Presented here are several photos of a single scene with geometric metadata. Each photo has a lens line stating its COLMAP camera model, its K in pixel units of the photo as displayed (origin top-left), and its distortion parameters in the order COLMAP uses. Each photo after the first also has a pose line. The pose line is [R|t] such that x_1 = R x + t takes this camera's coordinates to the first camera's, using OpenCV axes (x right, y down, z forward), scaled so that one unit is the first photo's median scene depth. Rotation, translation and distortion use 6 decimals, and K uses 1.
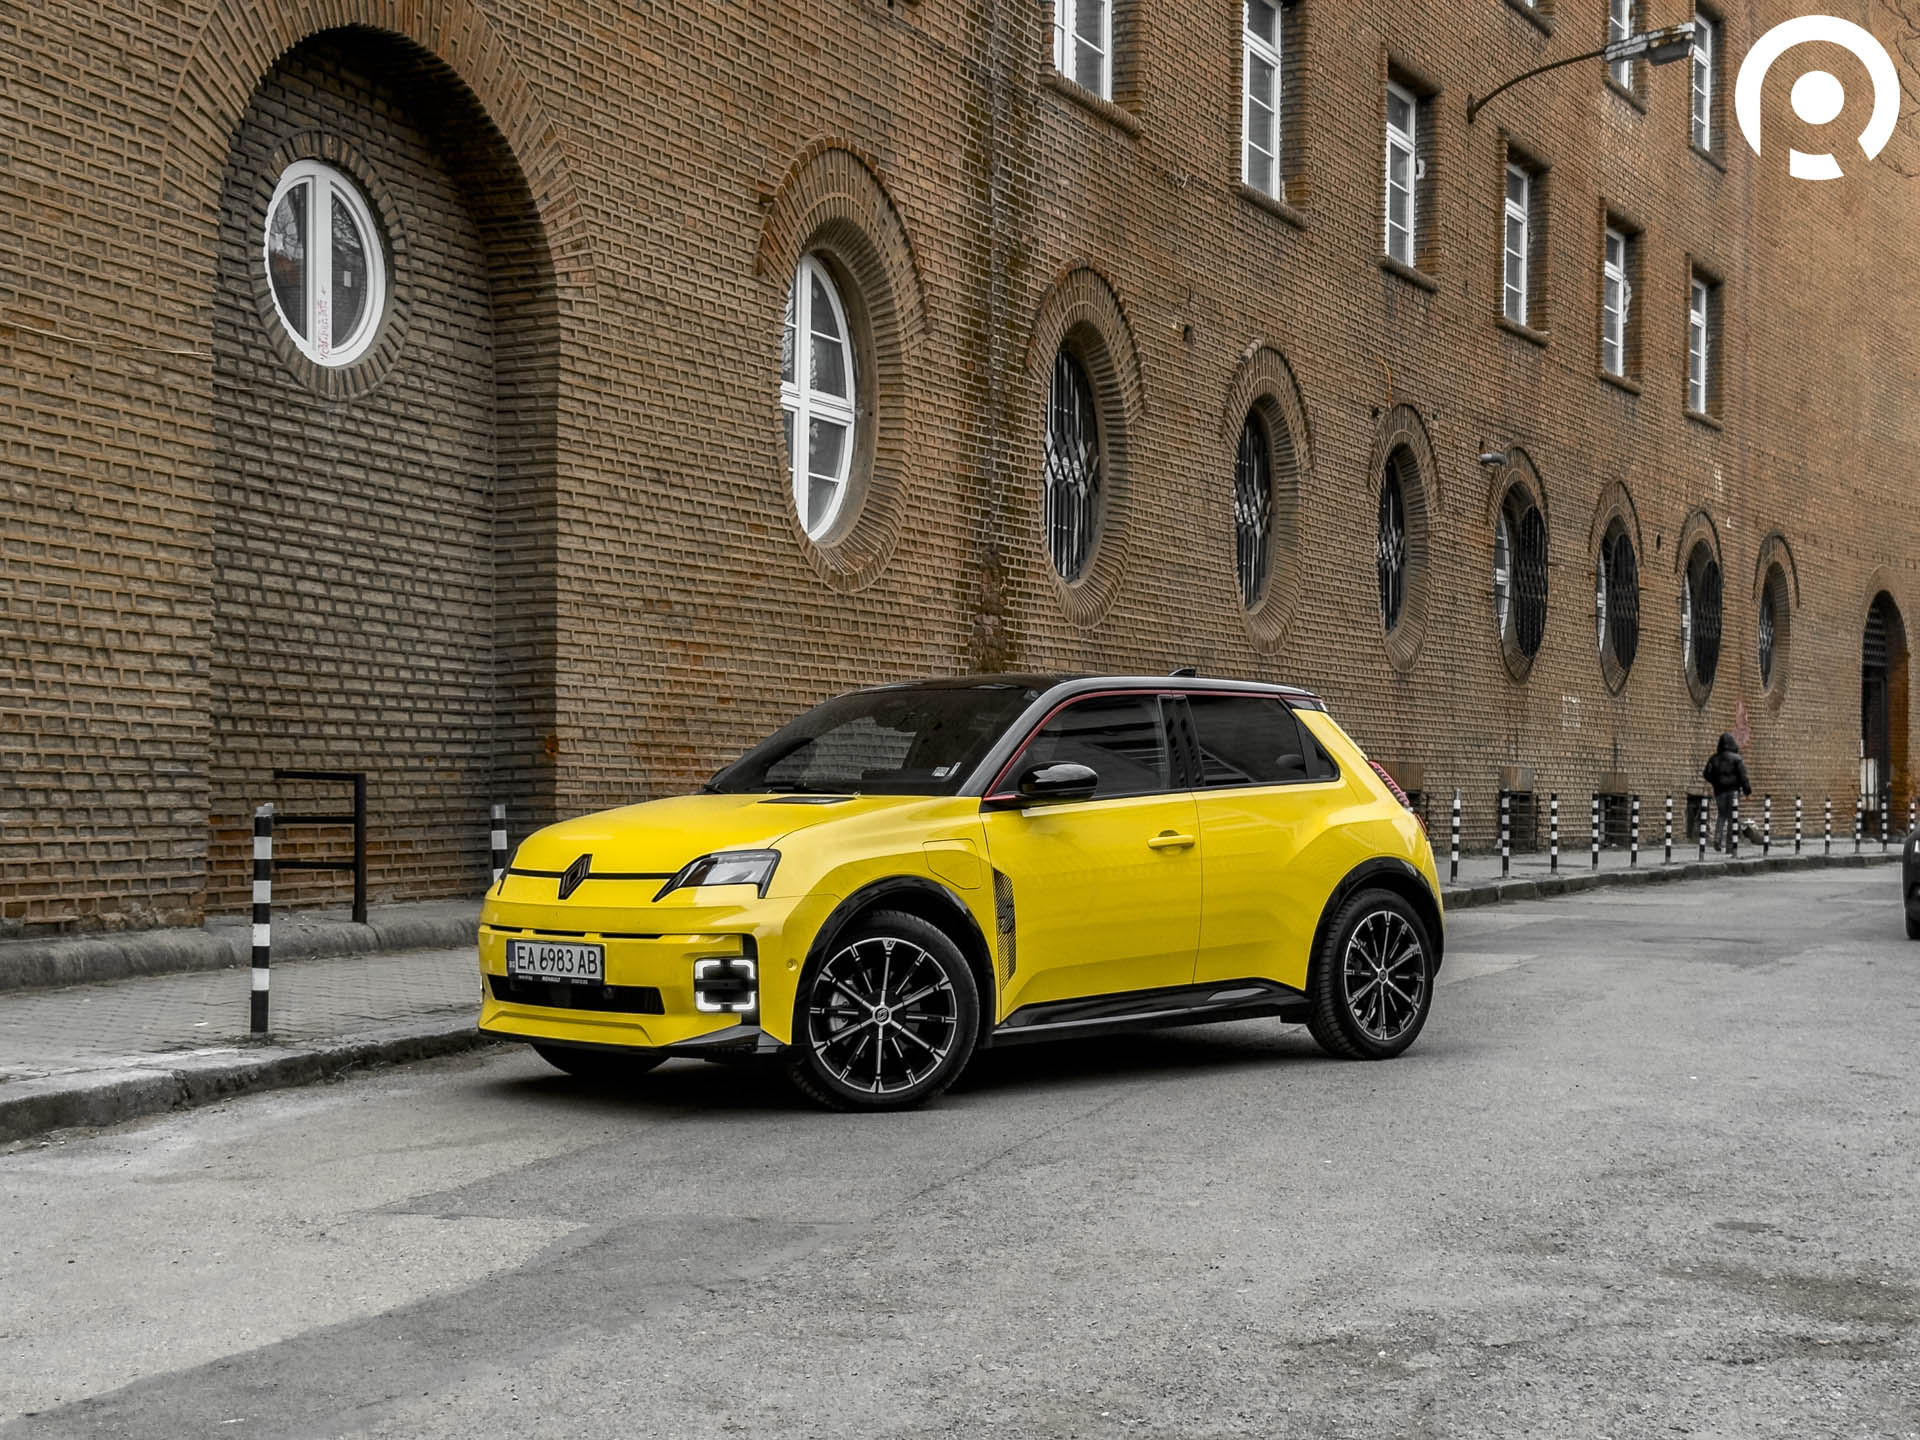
lens RADIAL K [[2716.6, 0, 938.9], [0, 2716.6, 724.7], [0, 0, 1]] dist [0.133968, 0.000000]
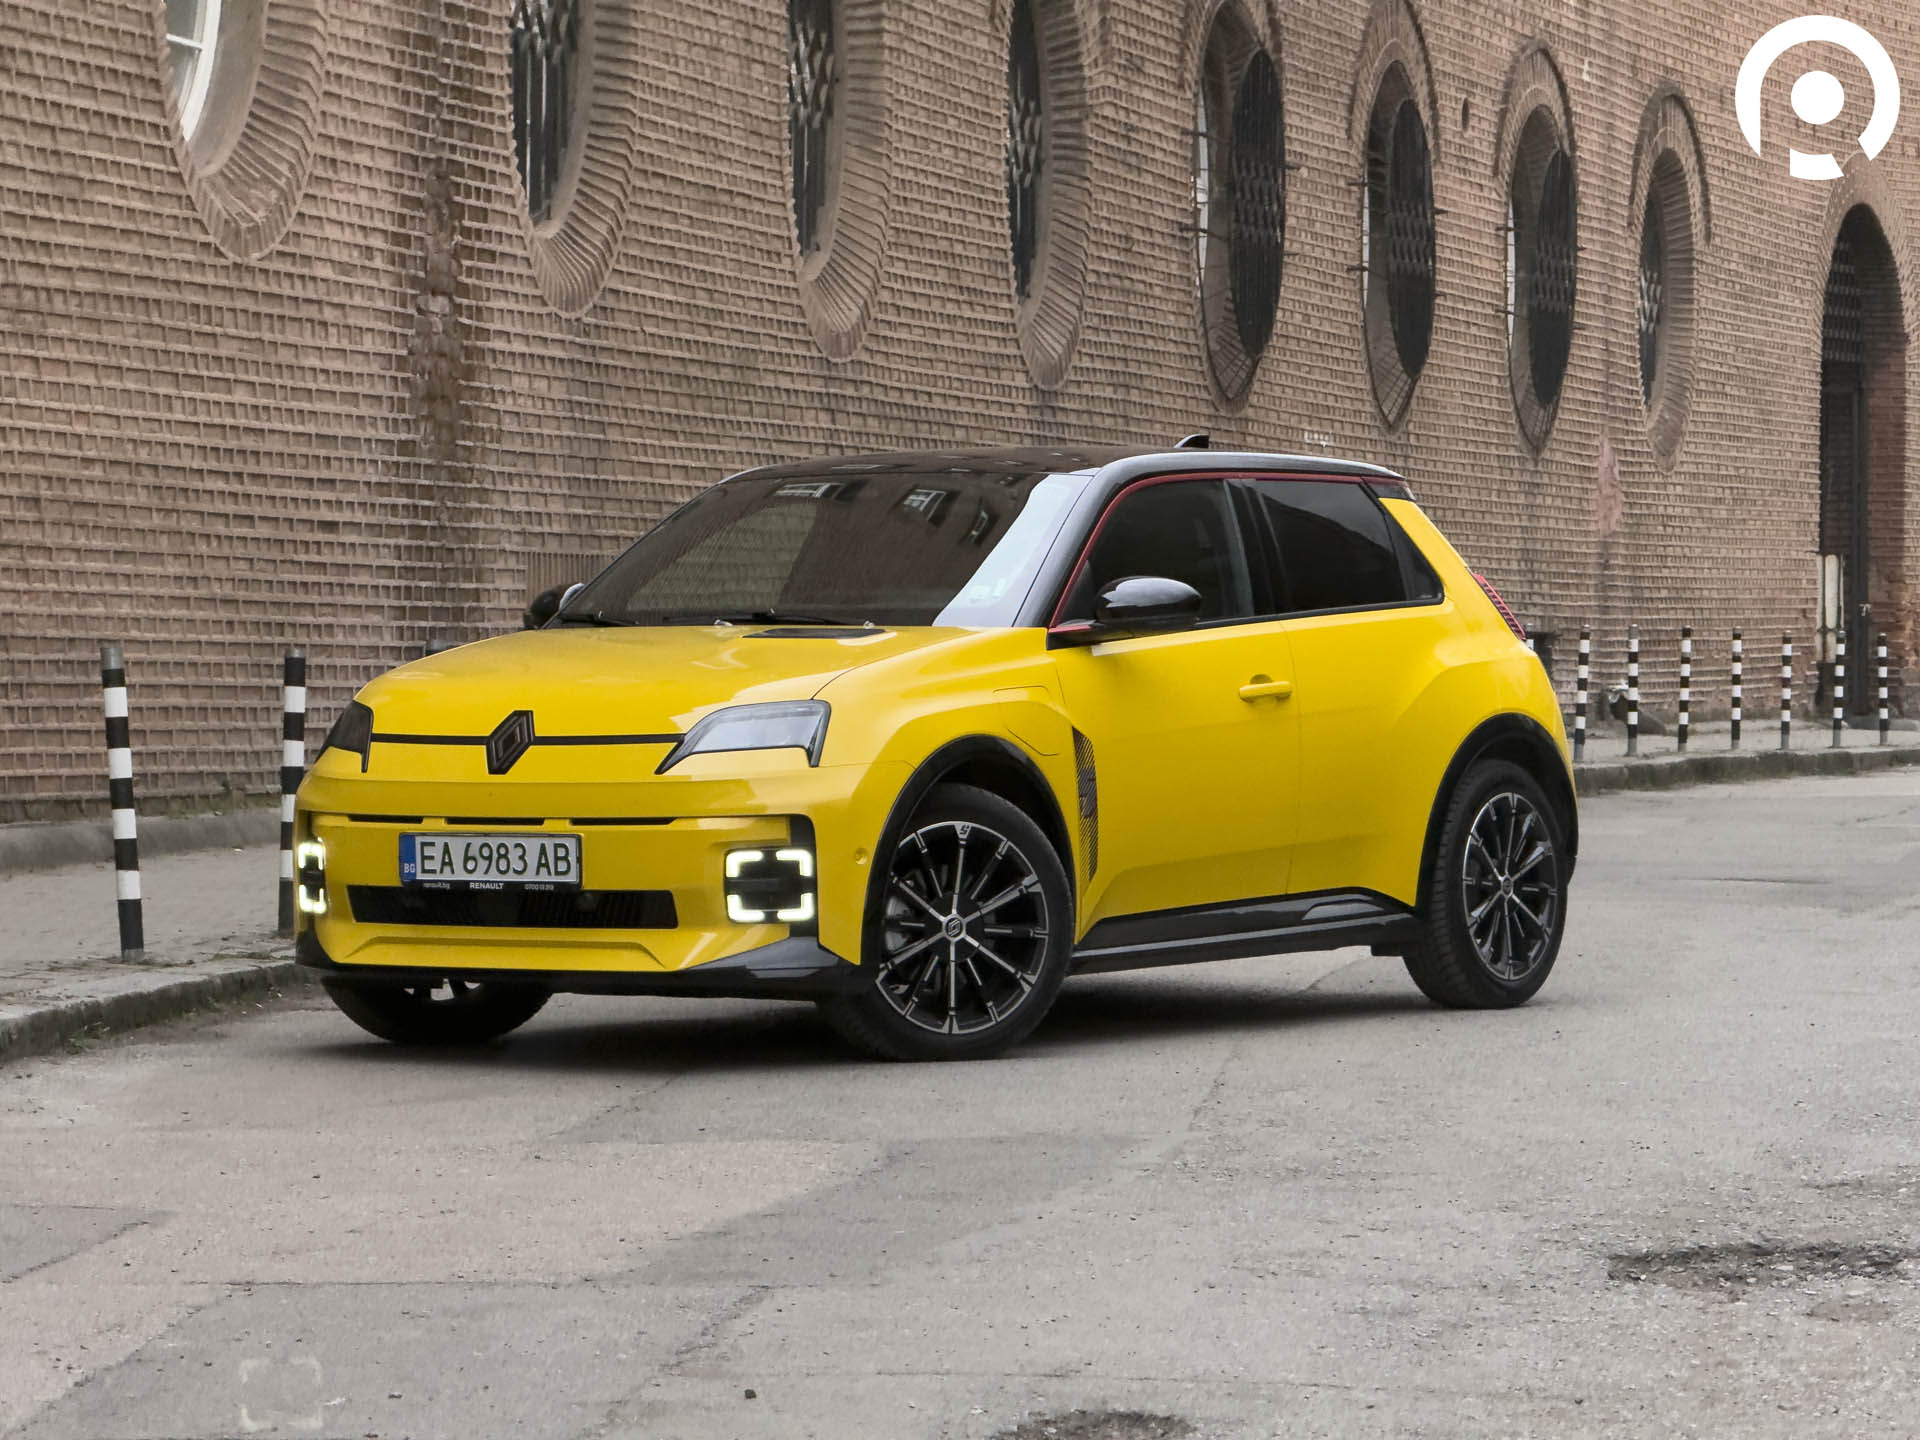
lens RADIAL K [[6845.5, 0, 958.1], [0, 6845.5, 712.0], [0, 0, 1]] dist [0.239128, 0.000000]
pose [[0.975772, -0.007540, 0.218661, -0.213115], [-0.000204, 0.999374, 0.035370, -0.007927], [-0.218791, -0.034558, 0.975160, -0.397878]]
